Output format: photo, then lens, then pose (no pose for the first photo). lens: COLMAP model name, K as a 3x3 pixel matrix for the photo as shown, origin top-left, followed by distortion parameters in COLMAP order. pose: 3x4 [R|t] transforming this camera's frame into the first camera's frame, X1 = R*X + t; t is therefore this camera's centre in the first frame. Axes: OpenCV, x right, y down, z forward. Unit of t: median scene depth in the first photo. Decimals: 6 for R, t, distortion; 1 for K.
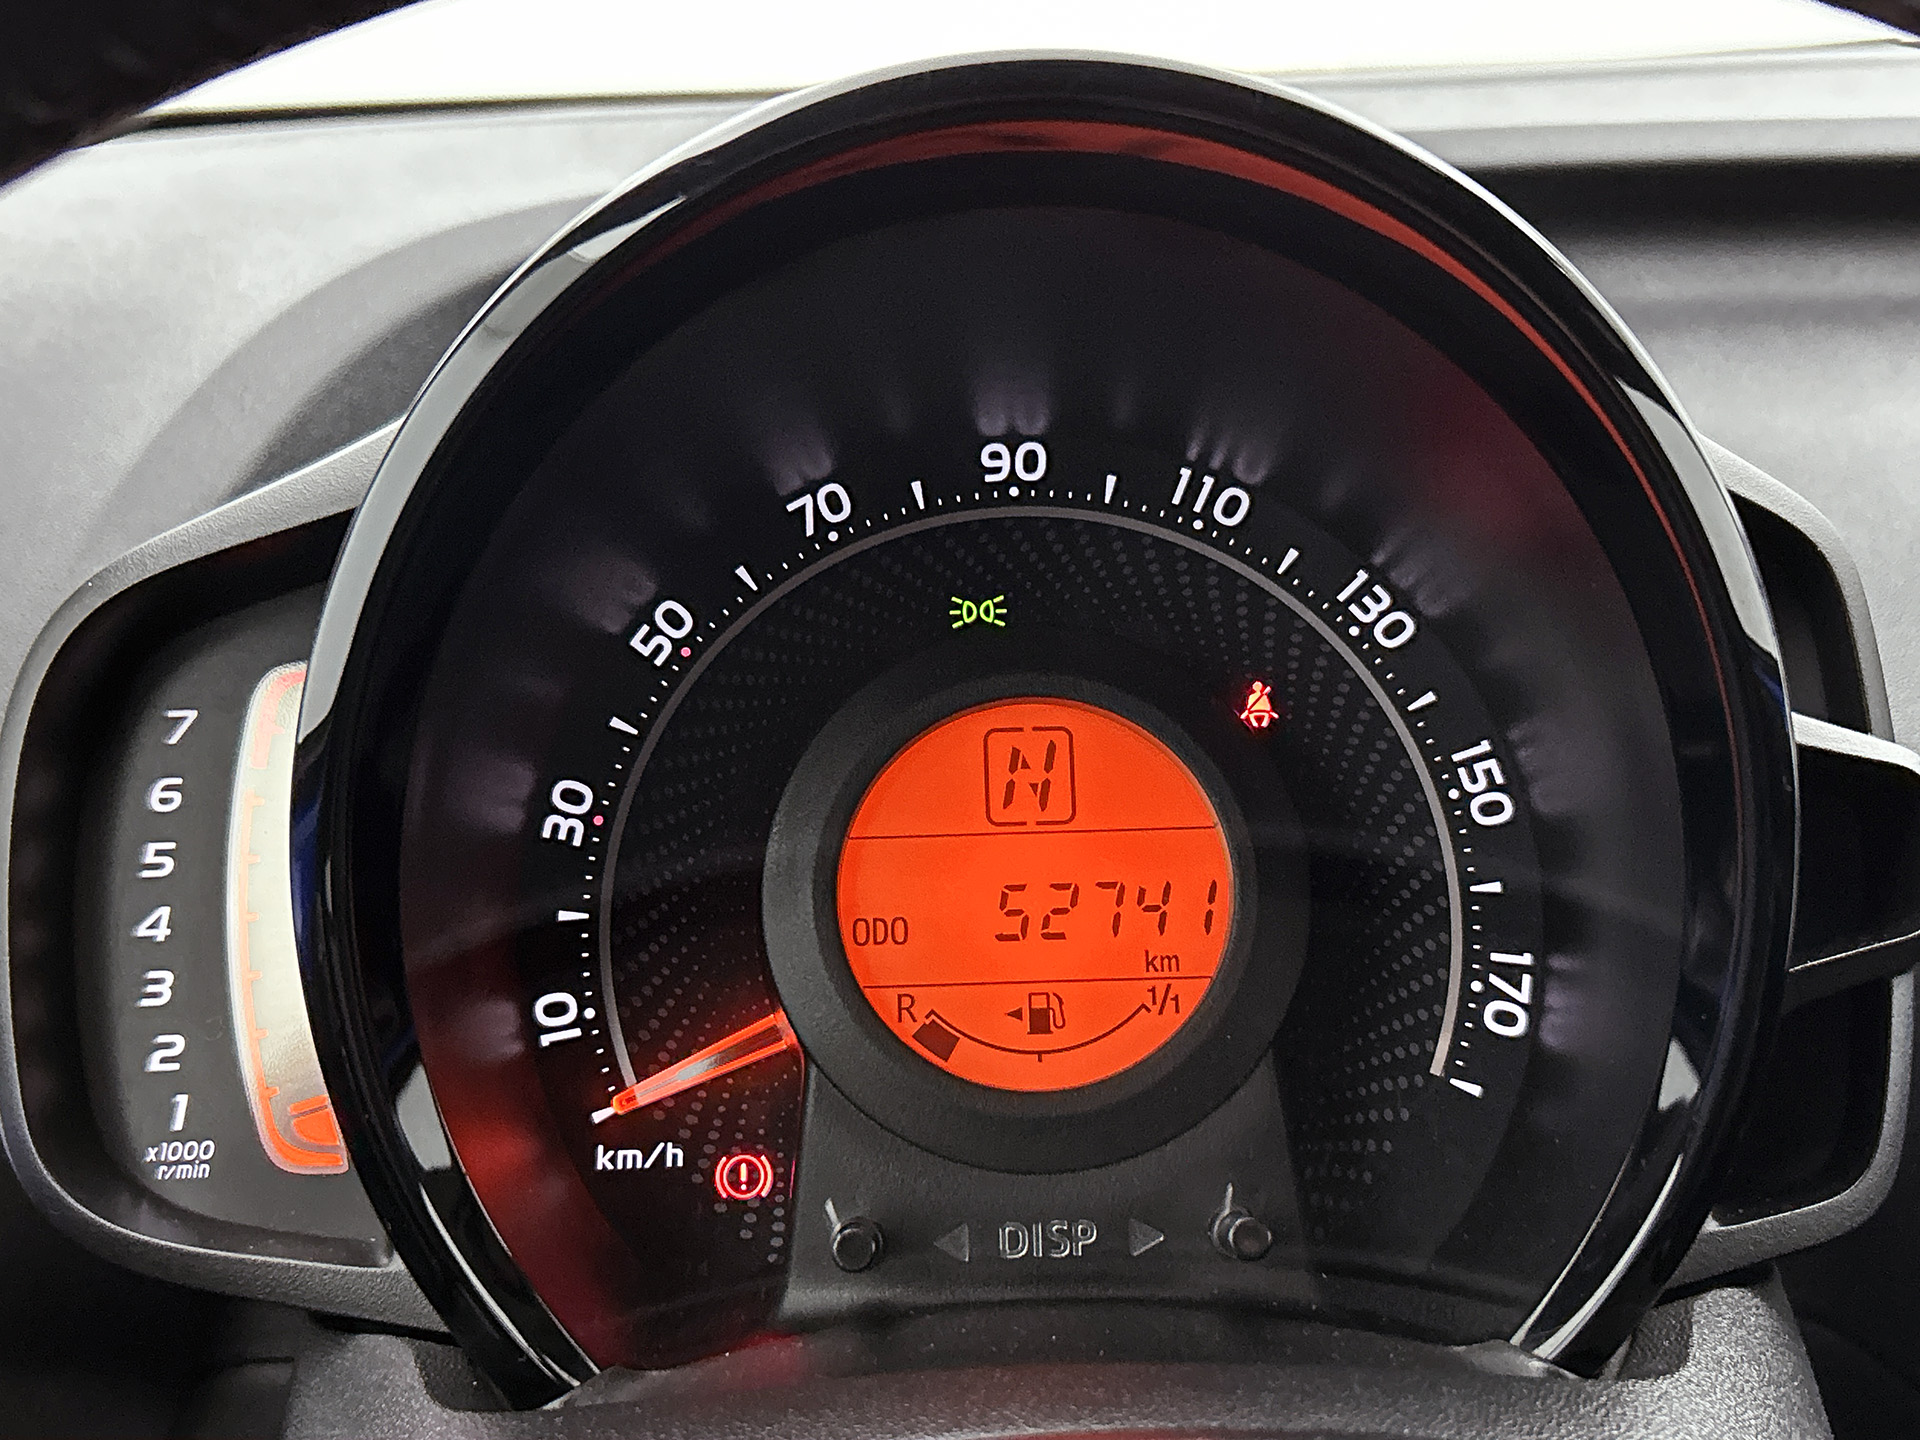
lens RADIAL K [[2483.2, 0, 955.6], [0, 2483.2, 628.2], [0, 0, 1]] dist [0.159103, -0.764632]
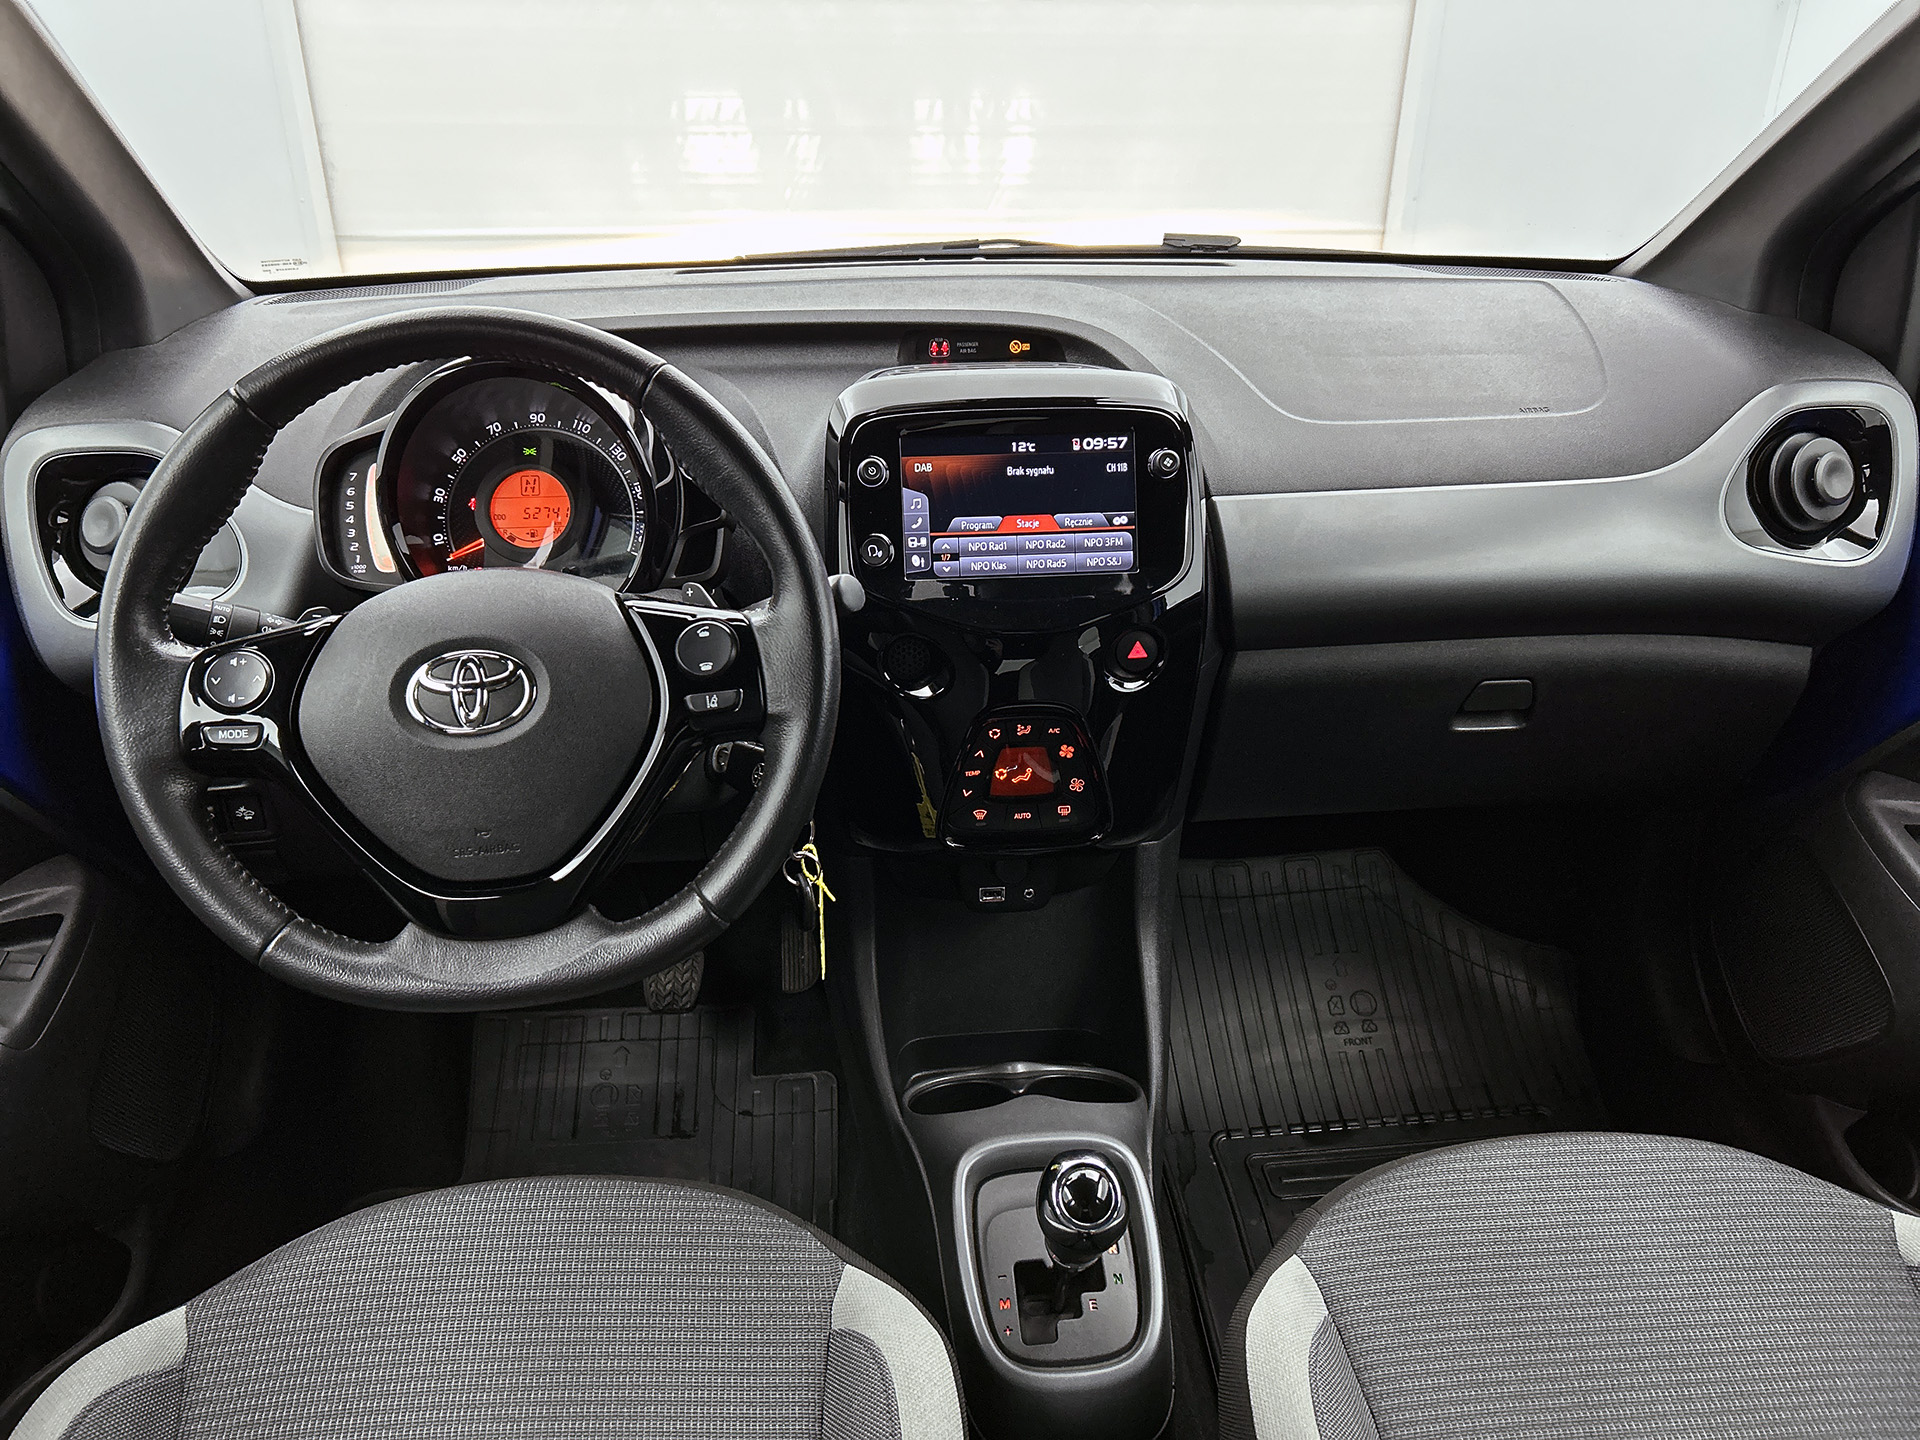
lens RADIAL K [[1452.2, 0, 964.8], [0, 1452.2, 748.6], [0, 0, 1]] dist [0.028597, -0.005273]
pose [[0.996087, -0.013971, 0.087263, 0.572157], [-0.002864, 0.981802, 0.189885, 0.018080], [-0.088328, -0.189392, 0.977921, -1.819832]]
